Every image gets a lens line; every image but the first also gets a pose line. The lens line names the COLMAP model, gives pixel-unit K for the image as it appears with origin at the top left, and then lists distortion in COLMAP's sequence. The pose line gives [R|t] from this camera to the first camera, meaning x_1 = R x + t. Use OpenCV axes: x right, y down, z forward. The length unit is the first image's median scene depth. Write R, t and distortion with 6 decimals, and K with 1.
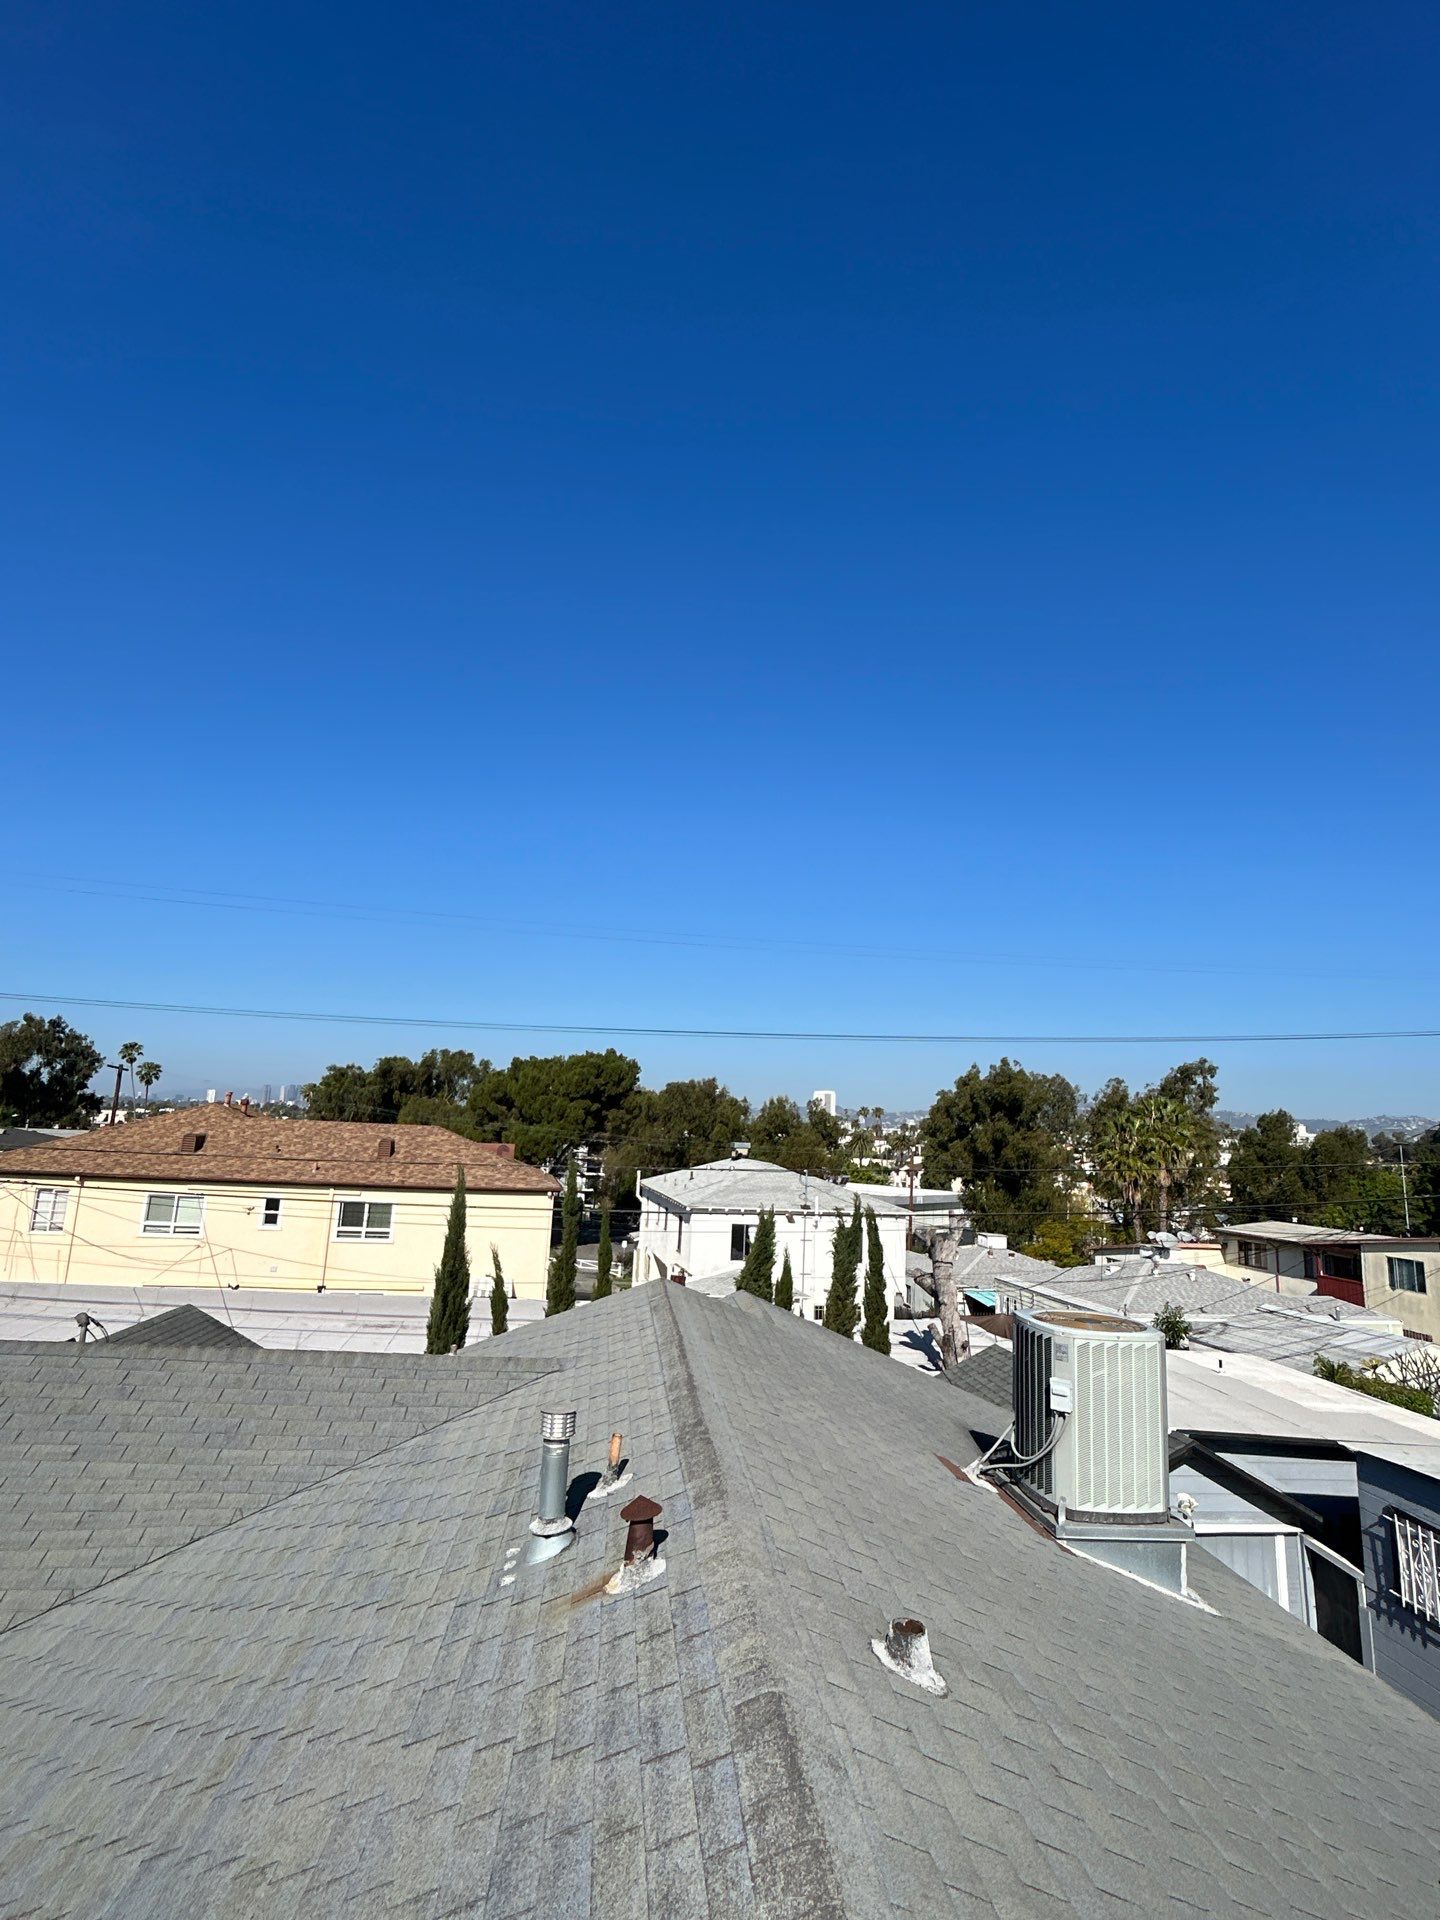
lens RADIAL K [[936.6, 0, 720.0], [0, 936.6, 960.0], [0, 0, 1]] dist [-0.003435, -0.000682]
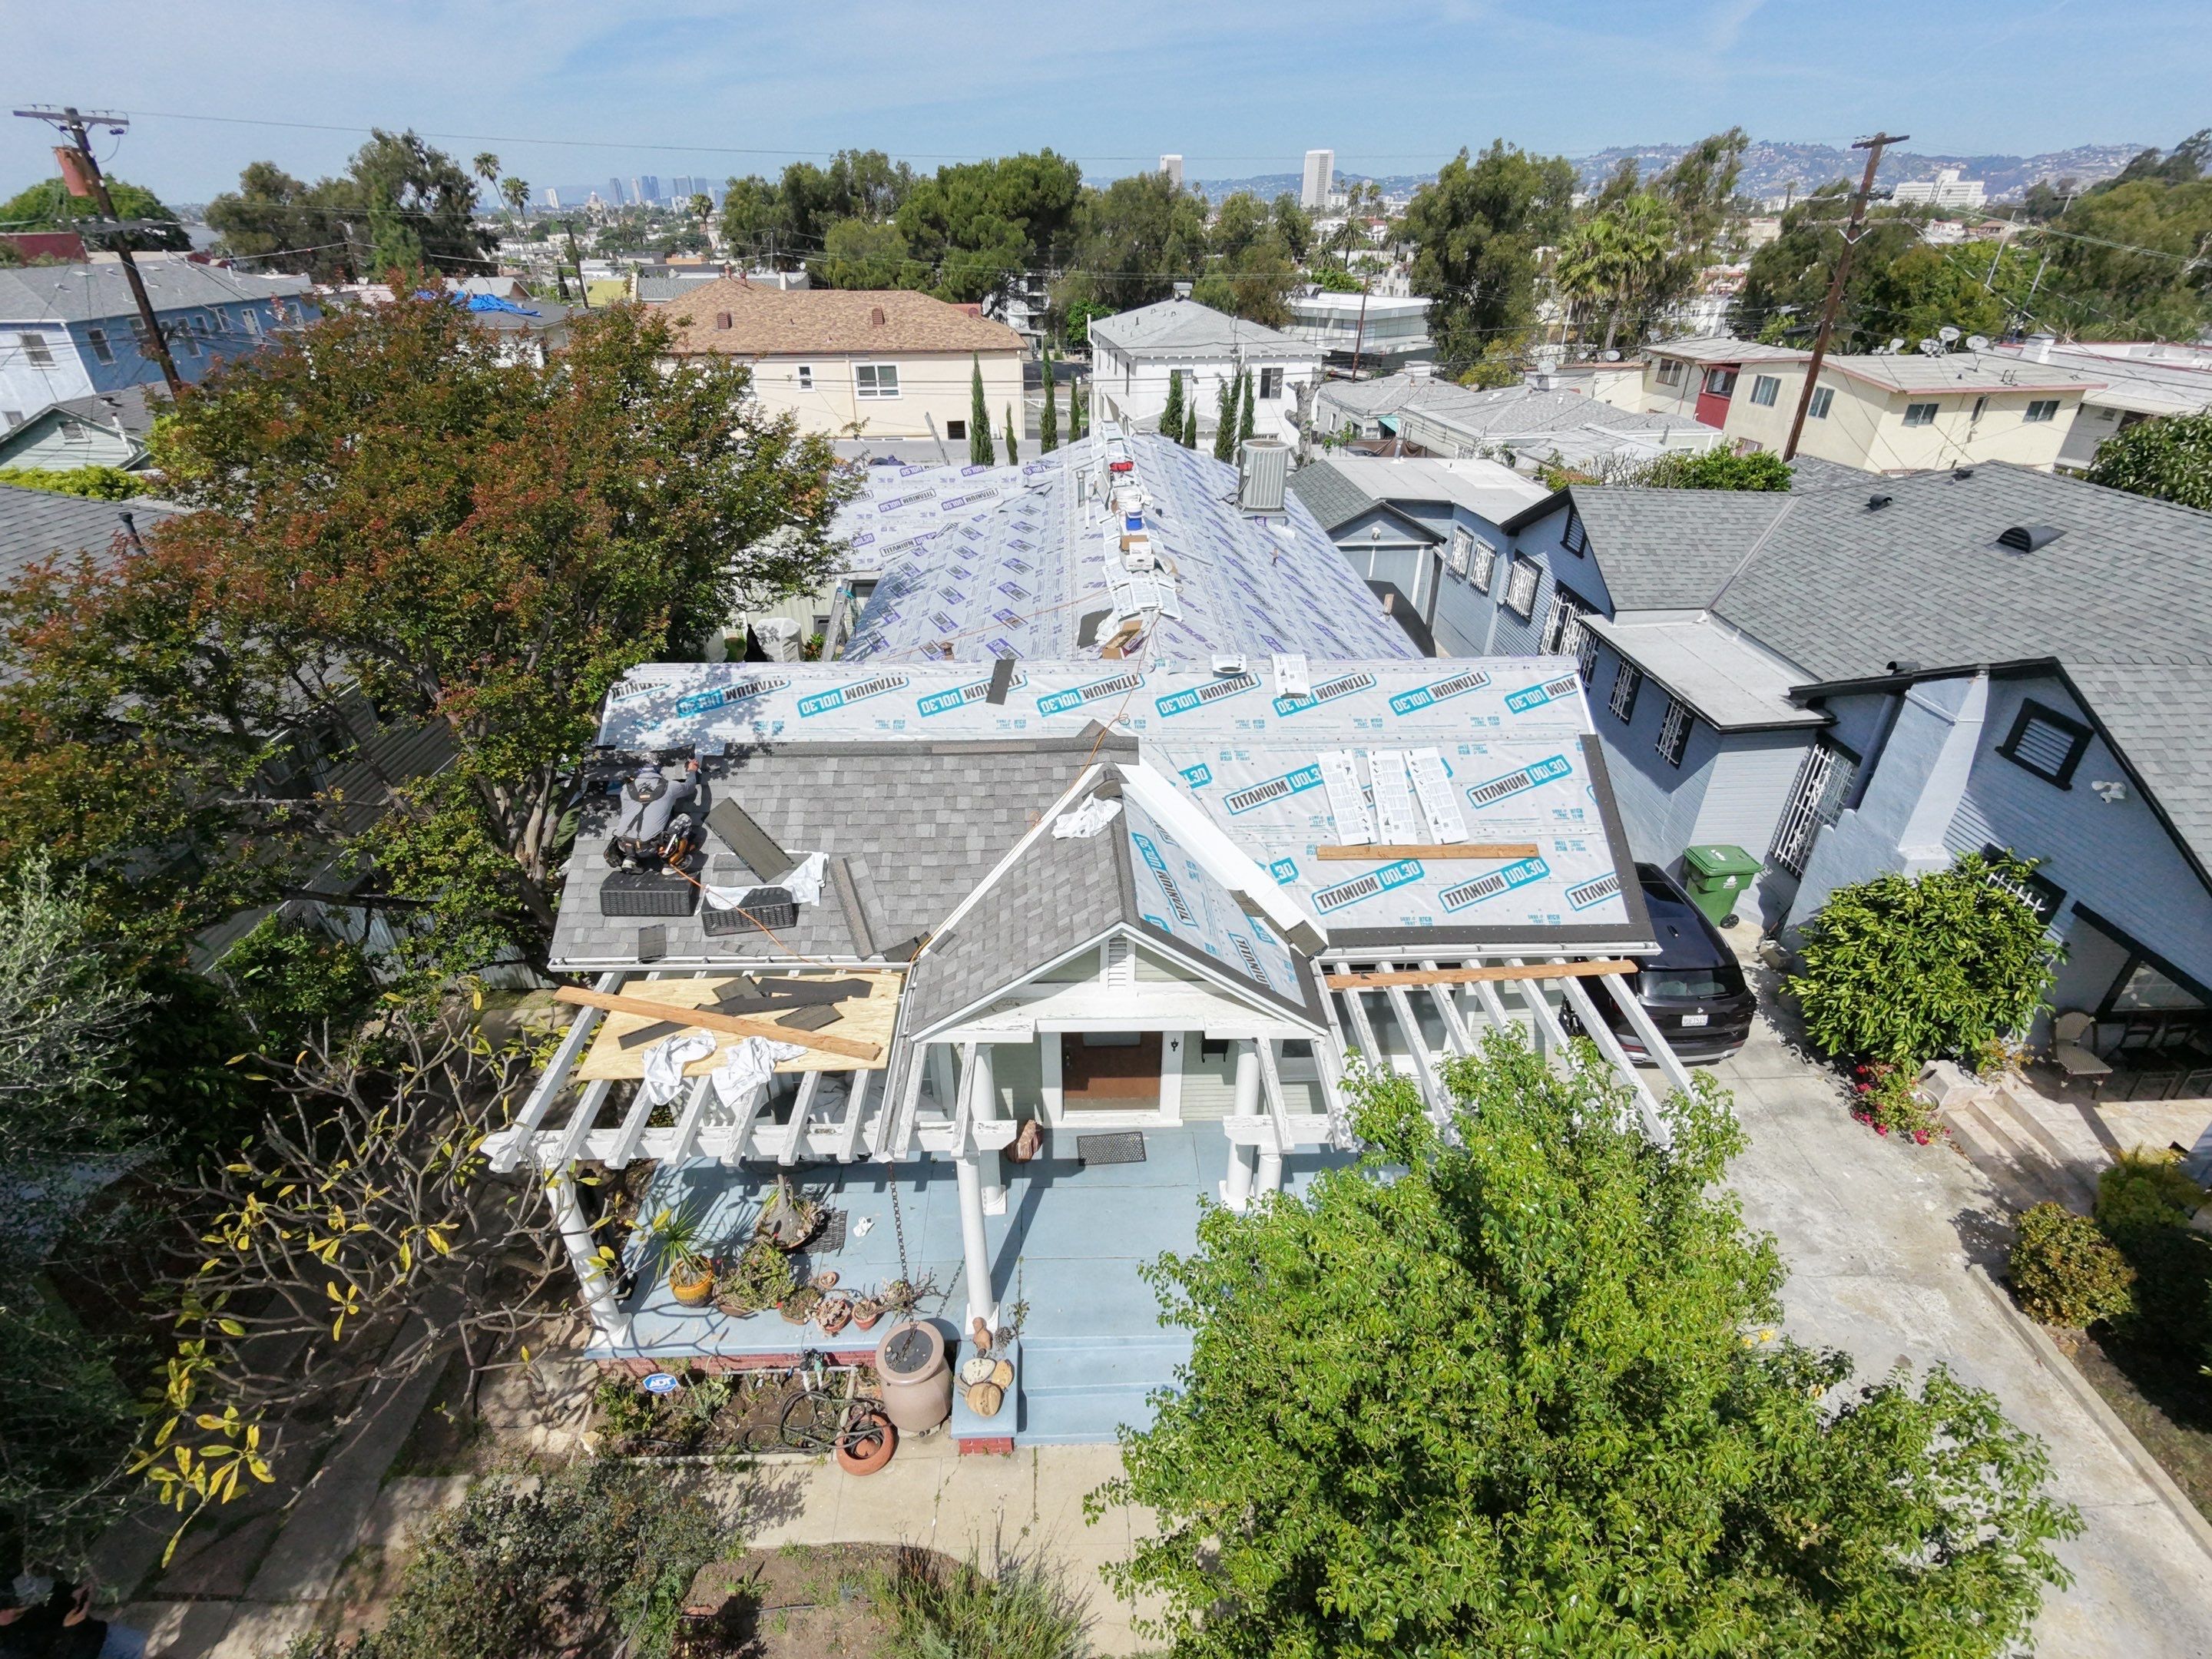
lens RADIAL K [[1079.0, 0, 1106.0], [0, 1079.0, 829.5], [0, 0, 1]] dist [-0.003435, -0.000682]
pose [[0.996933, -0.006650, -0.077981, 0.015008], [0.055584, 0.761599, 0.645661, -0.073005], [0.055097, -0.648015, 0.759632, -0.191747]]
